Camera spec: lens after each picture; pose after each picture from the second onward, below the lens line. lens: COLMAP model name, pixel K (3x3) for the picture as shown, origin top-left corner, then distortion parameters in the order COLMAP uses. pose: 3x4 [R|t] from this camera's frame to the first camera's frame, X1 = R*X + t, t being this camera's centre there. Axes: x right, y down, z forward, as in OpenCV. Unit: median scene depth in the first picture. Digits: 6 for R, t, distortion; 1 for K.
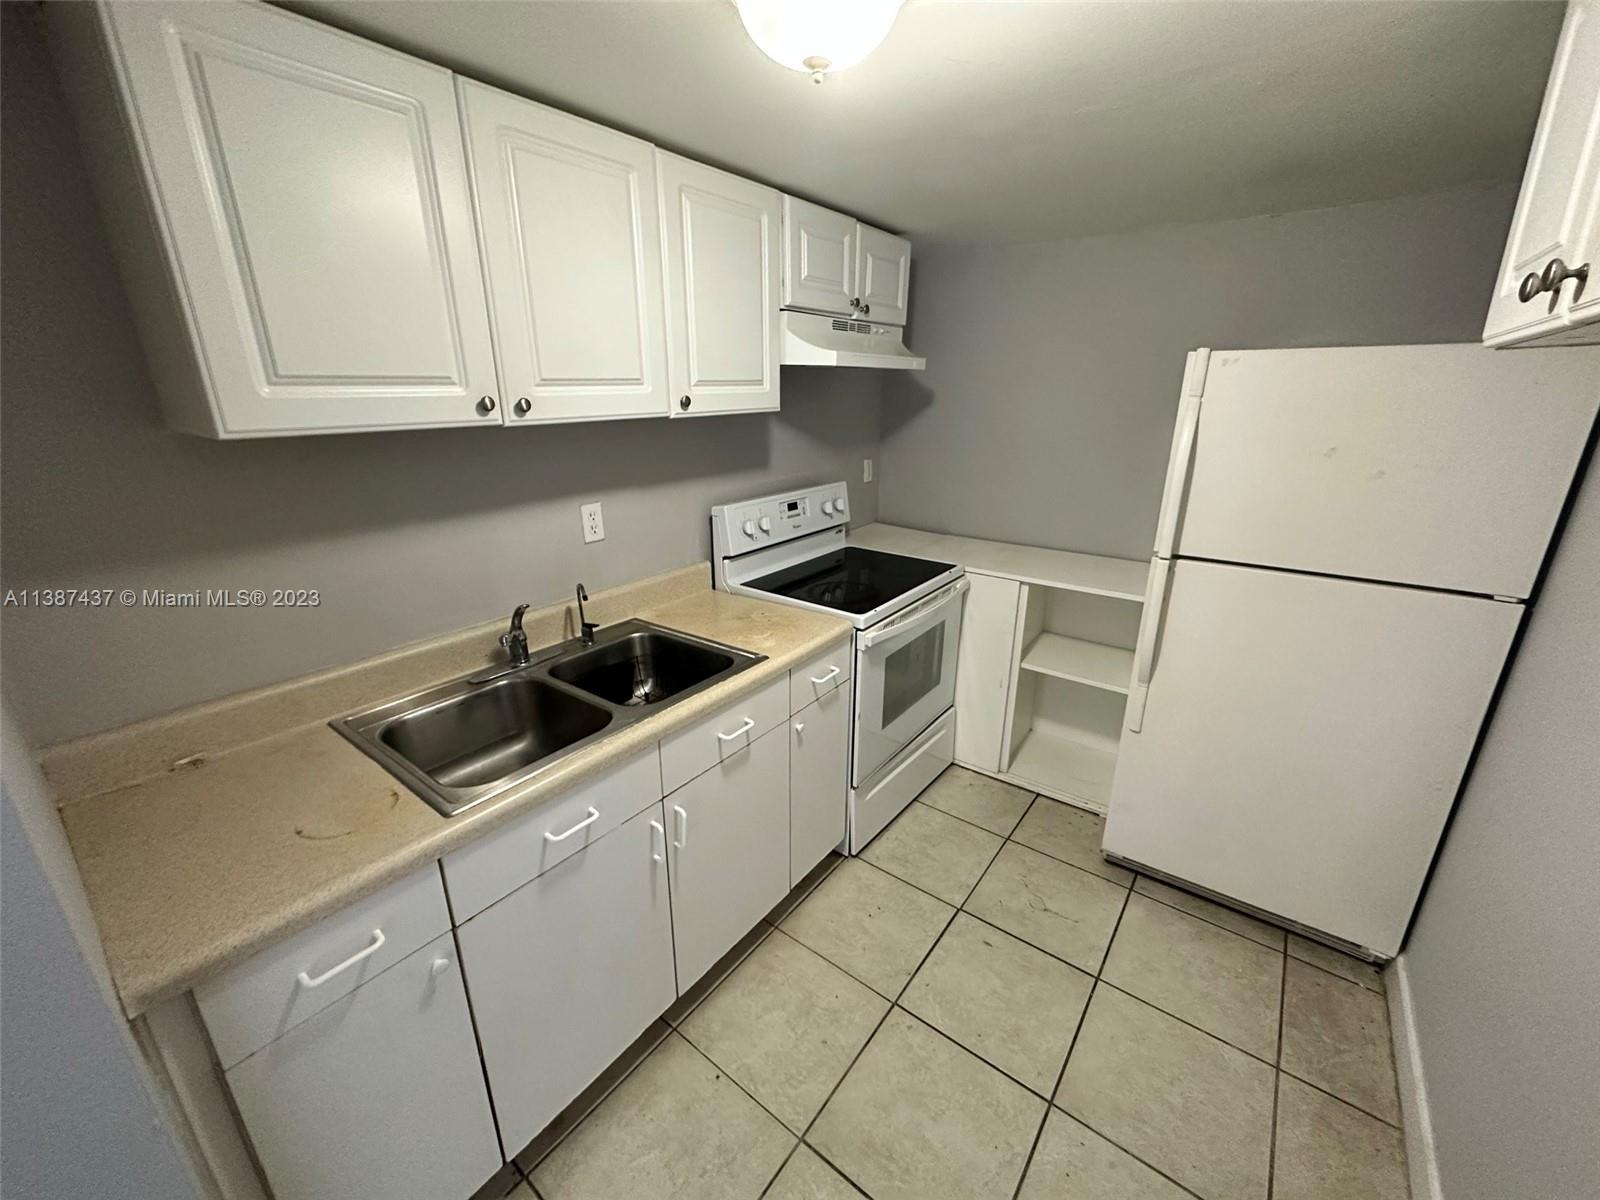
lens RADIAL K [[636.8, 0, 800.7], [0, 636.8, 599.0], [0, 0, 1]] dist [-0.001829, -0.000043]
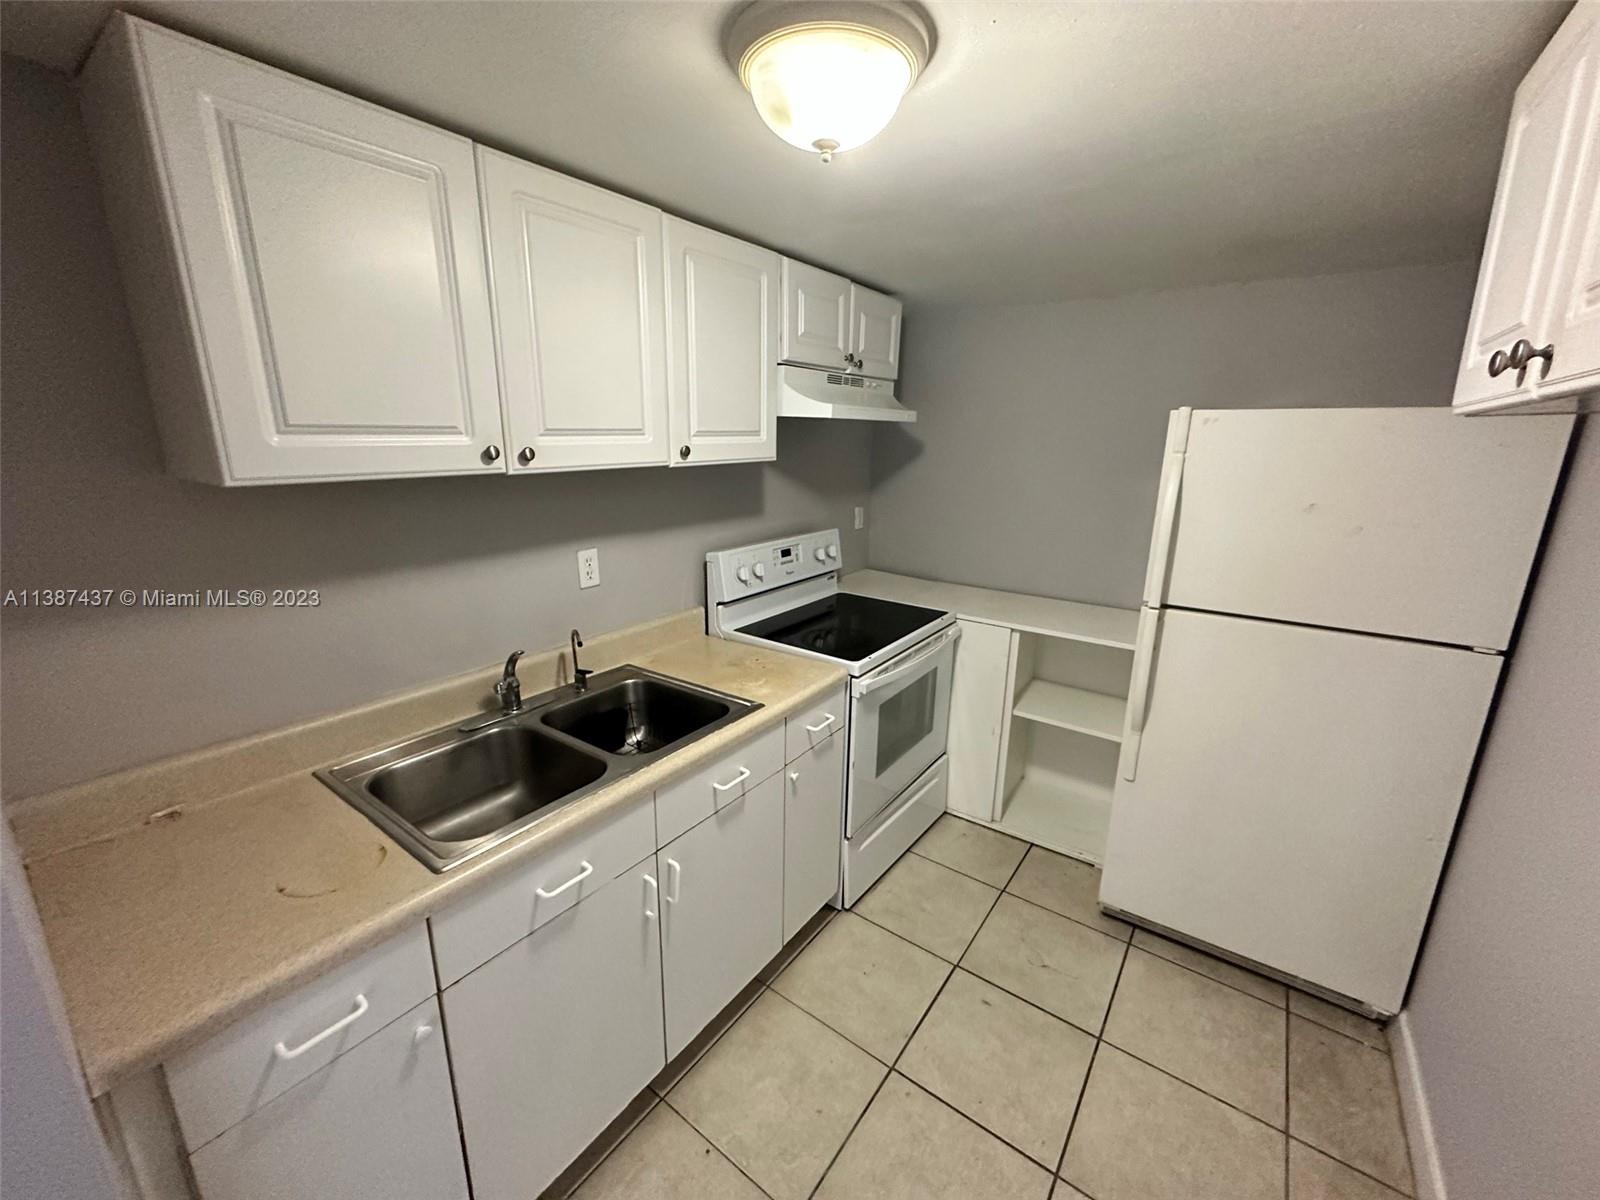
lens RADIAL K [[637.7, 0, 800.8], [0, 637.7, 599.1], [0, 0, 1]] dist [-0.002373, 0.000409]
pose [[0.999690, 0.006977, 0.023892, -0.017095], [-0.005372, 0.997765, -0.066601, -0.006705], [-0.024303, 0.066452, 0.997494, -0.004313]]
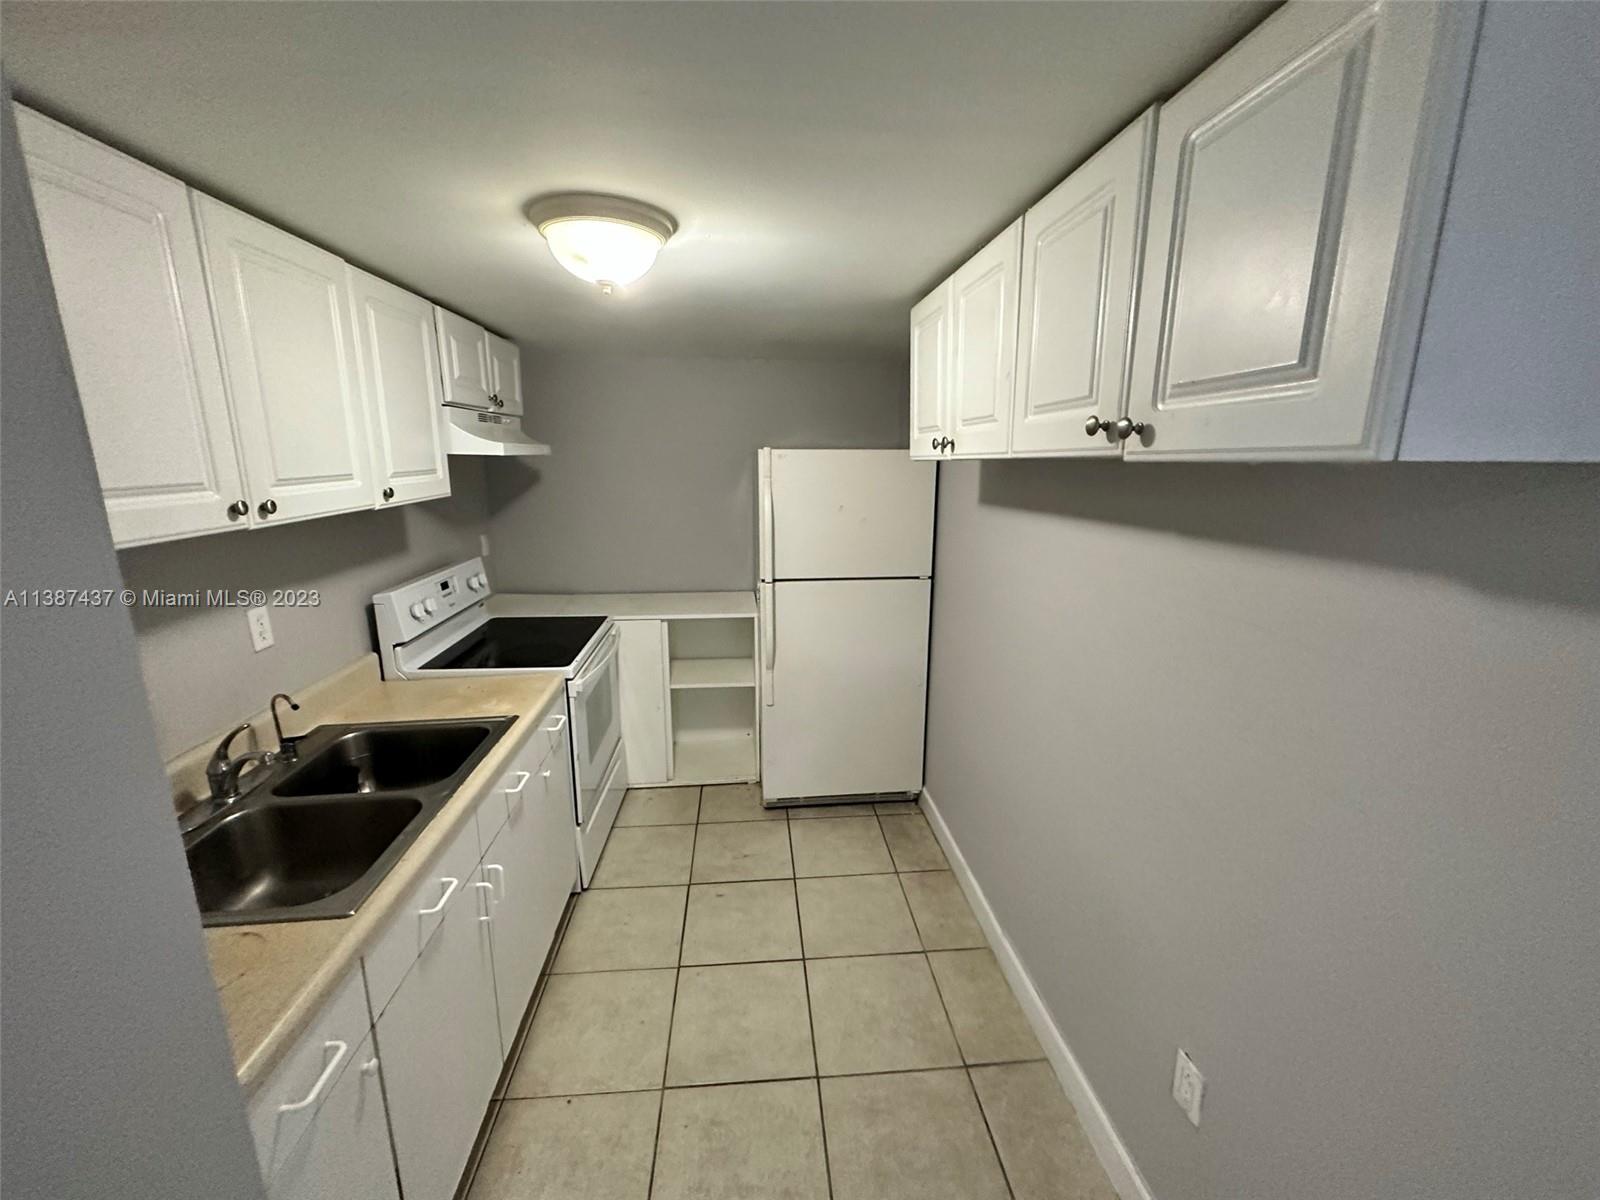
lens RADIAL K [[640.9, 0, 799.8], [0, 640.9, 599.0], [0, 0, 1]] dist [0.001296, 0.000151]
pose [[0.735934, -0.146833, 0.660939, -0.365074], [0.208424, 0.977926, -0.014819, 0.010930], [-0.644174, 0.148662, 0.750293, -0.165775]]
